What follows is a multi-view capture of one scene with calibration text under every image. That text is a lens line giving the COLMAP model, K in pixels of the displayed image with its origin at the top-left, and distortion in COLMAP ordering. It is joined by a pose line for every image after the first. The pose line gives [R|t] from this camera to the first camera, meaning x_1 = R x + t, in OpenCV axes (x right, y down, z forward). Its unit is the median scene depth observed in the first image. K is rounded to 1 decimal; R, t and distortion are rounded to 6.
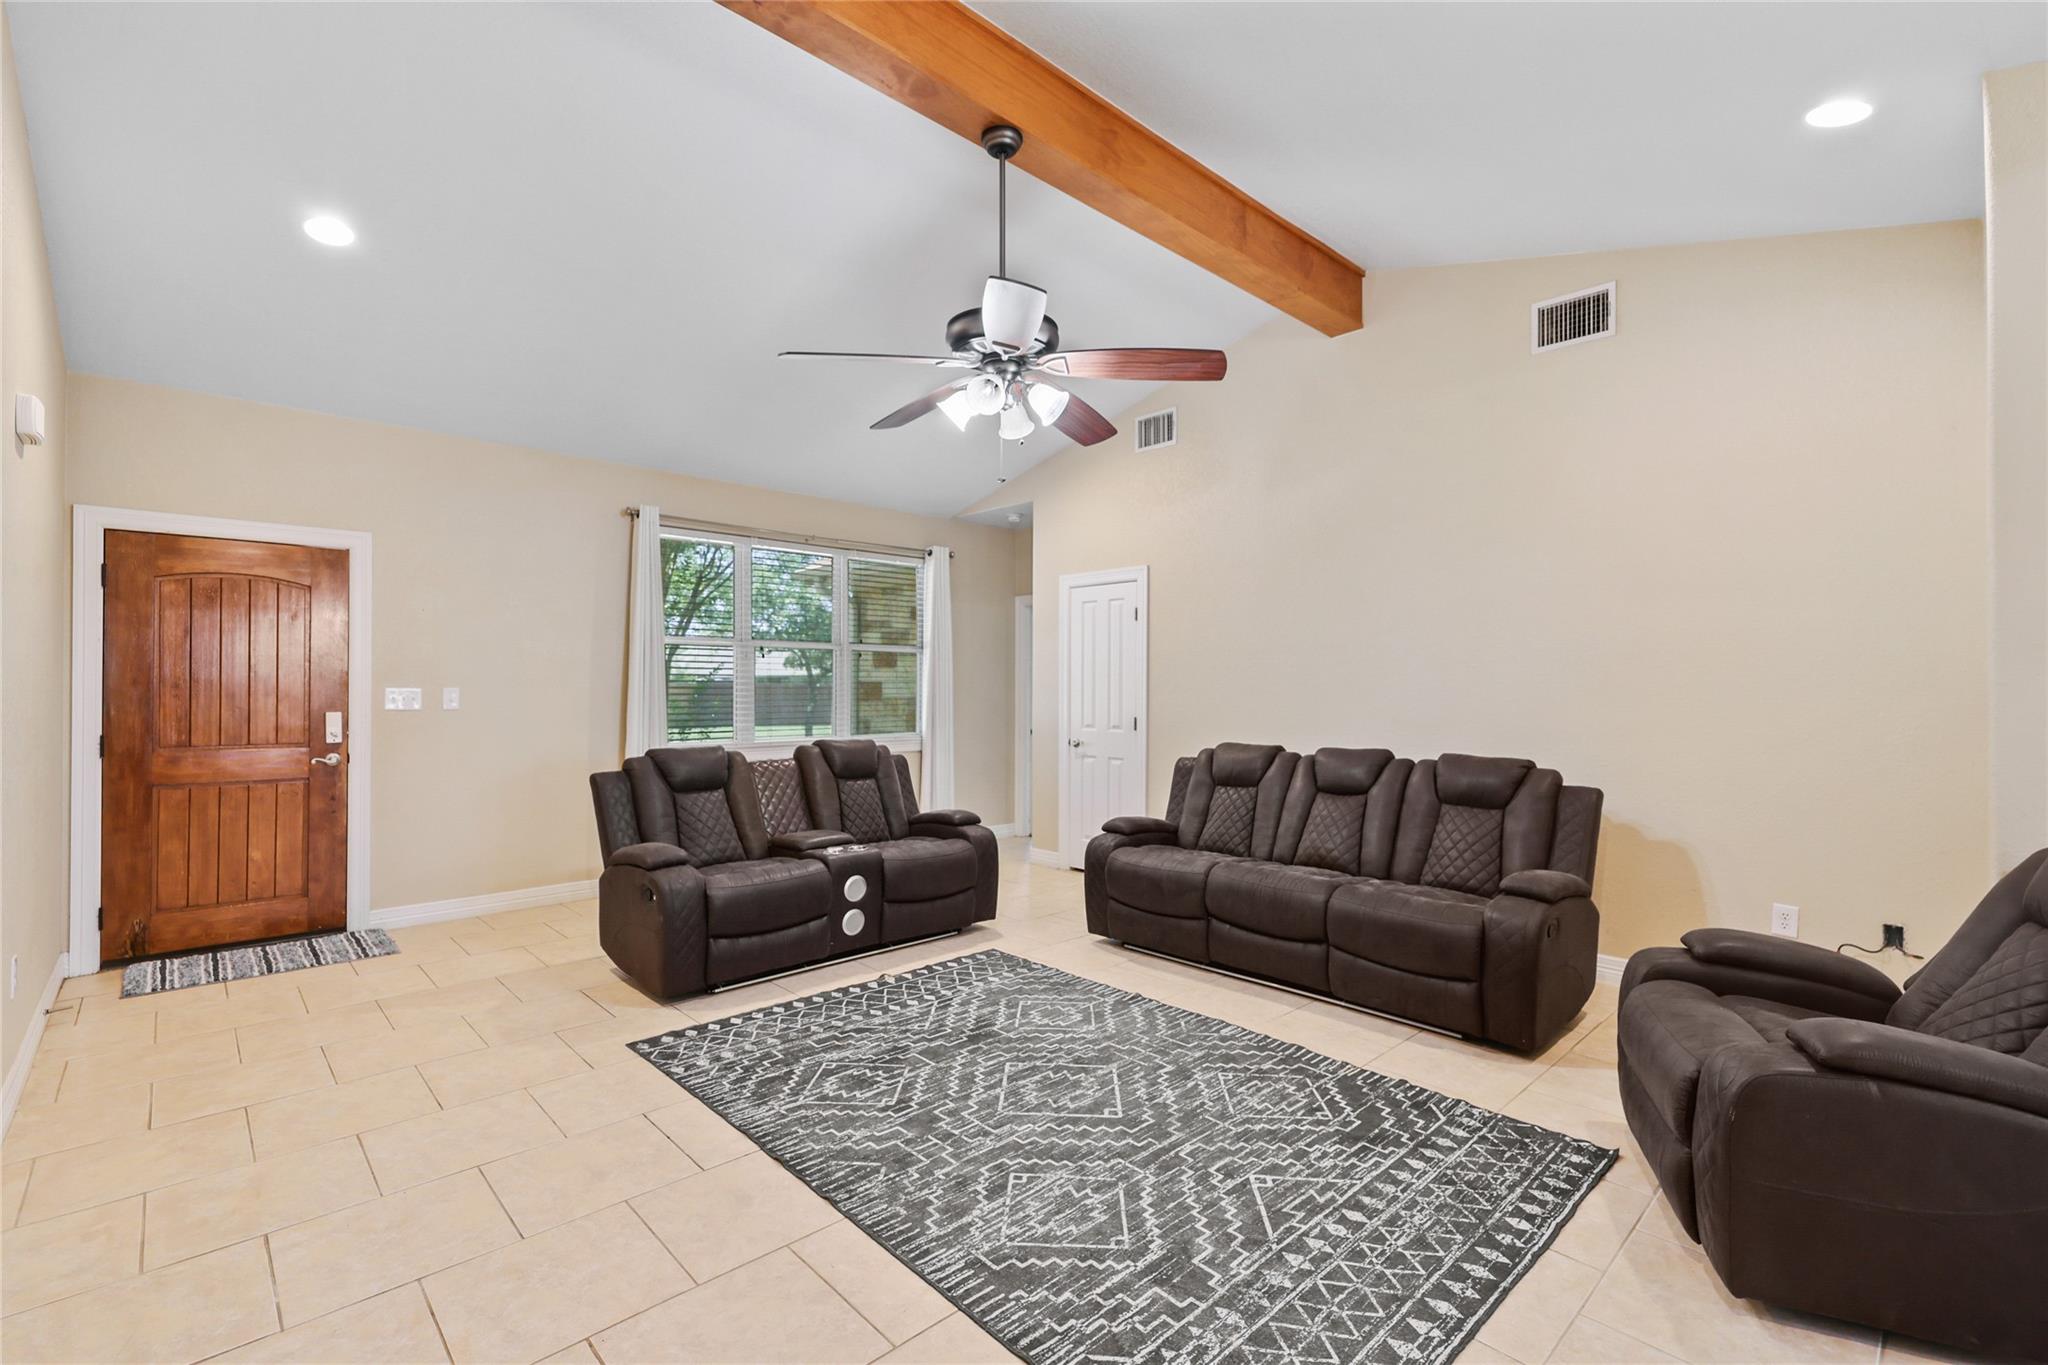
lens RADIAL K [[910.8, 0, 1020.6], [0, 910.8, 687.0], [0, 0, 1]] dist [0.003448, 0.000155]
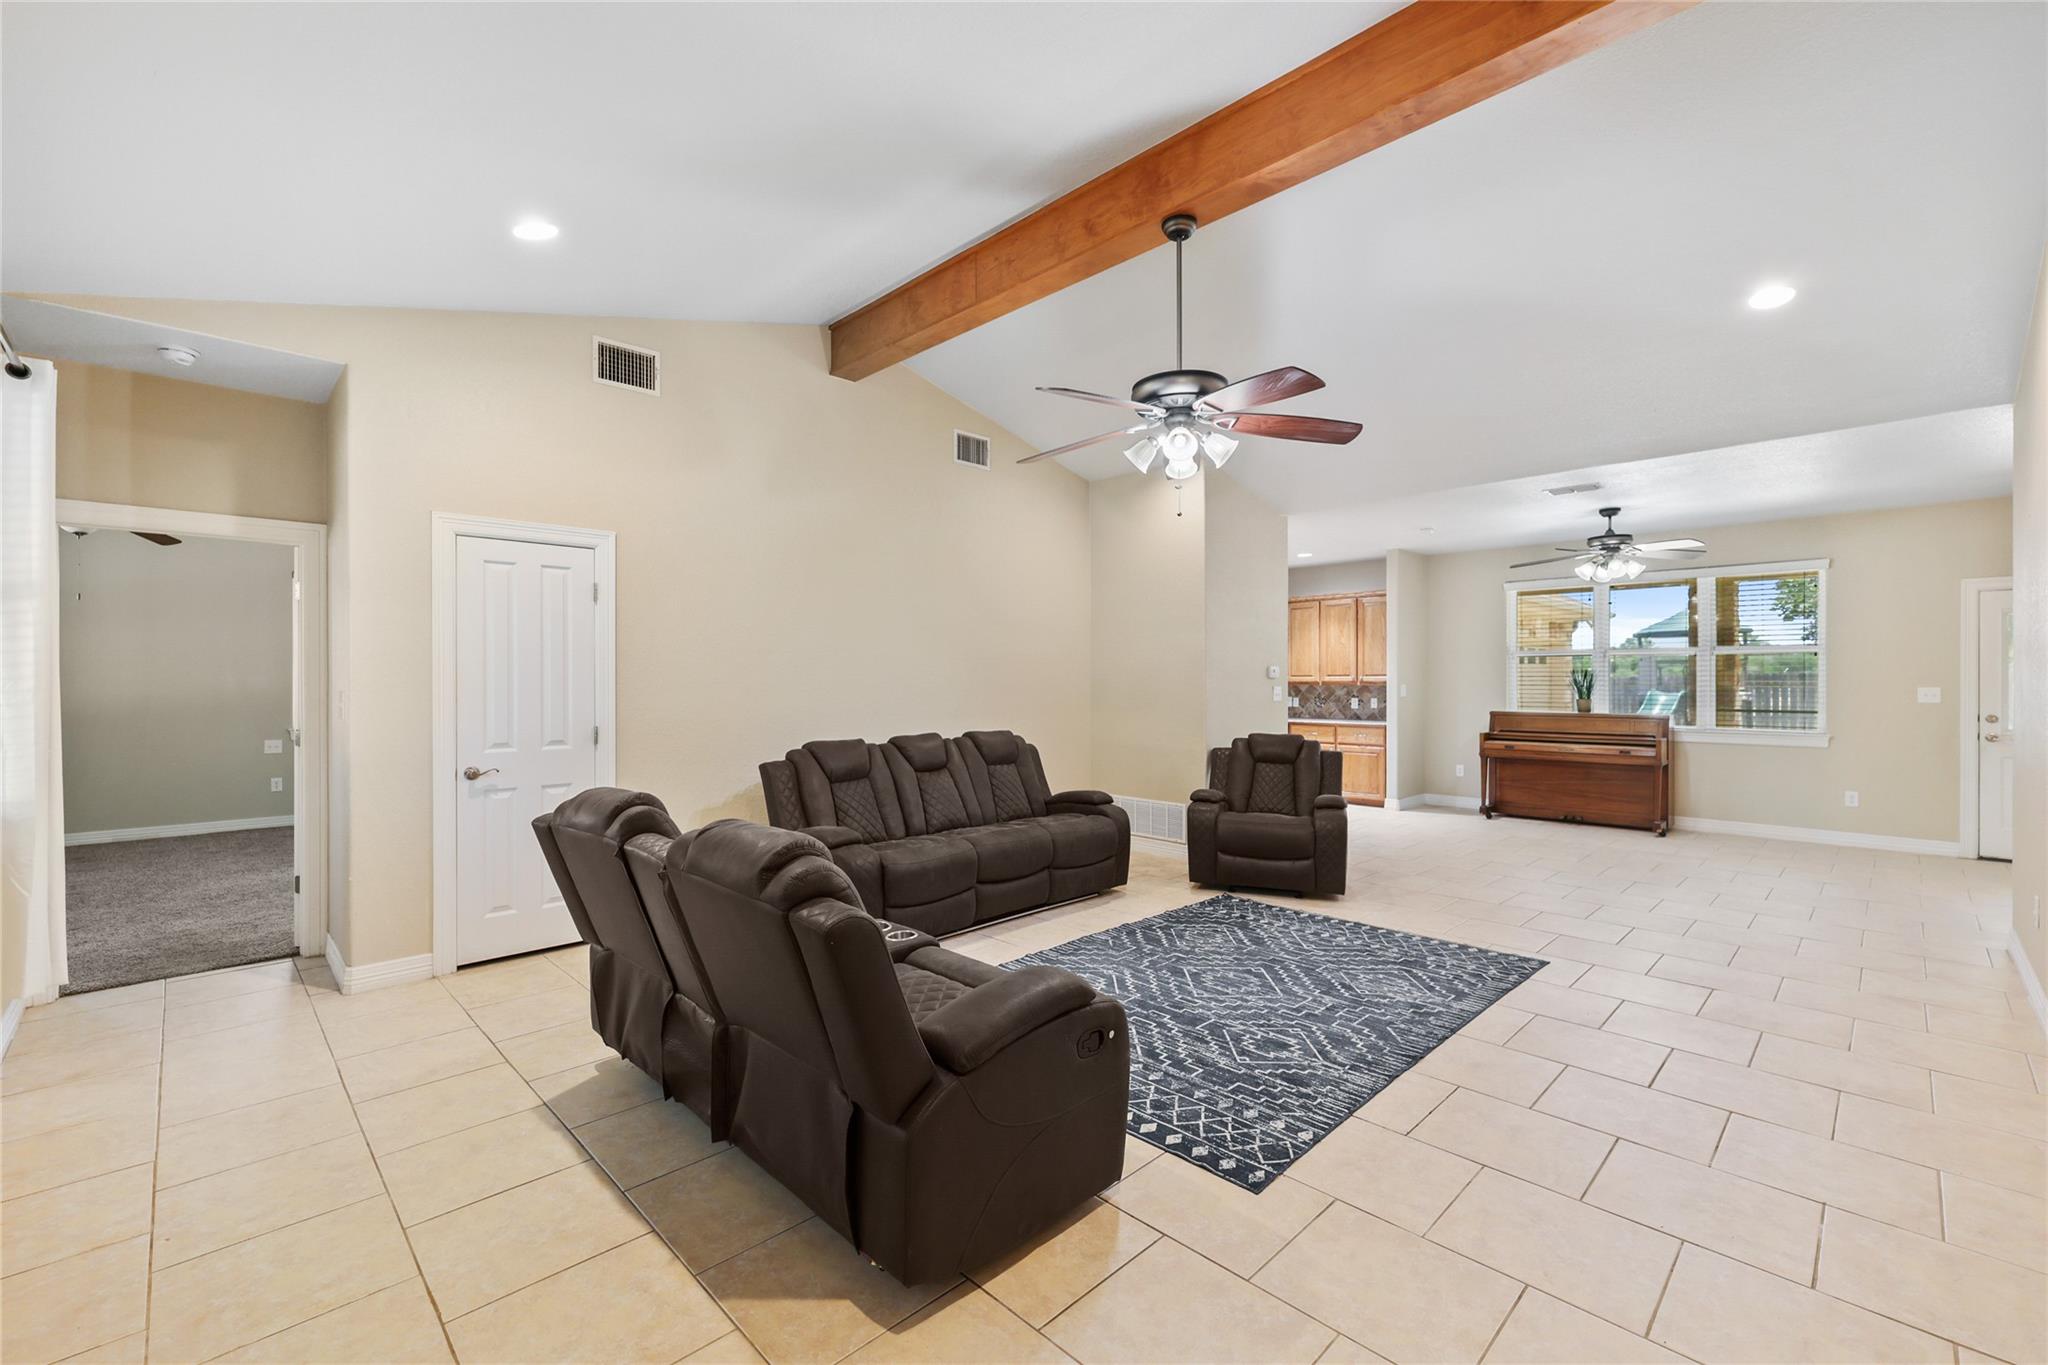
lens RADIAL K [[853.2, 0, 1015.5], [0, 853.2, 677.2], [0, 0, 1]] dist [-0.002529, -0.000269]
pose [[-0.019812, 0.000343, 0.999804, -1.173592], [-0.000842, 1.000000, -0.000360, -0.017033], [-0.999803, -0.000849, -0.019812, 1.281618]]
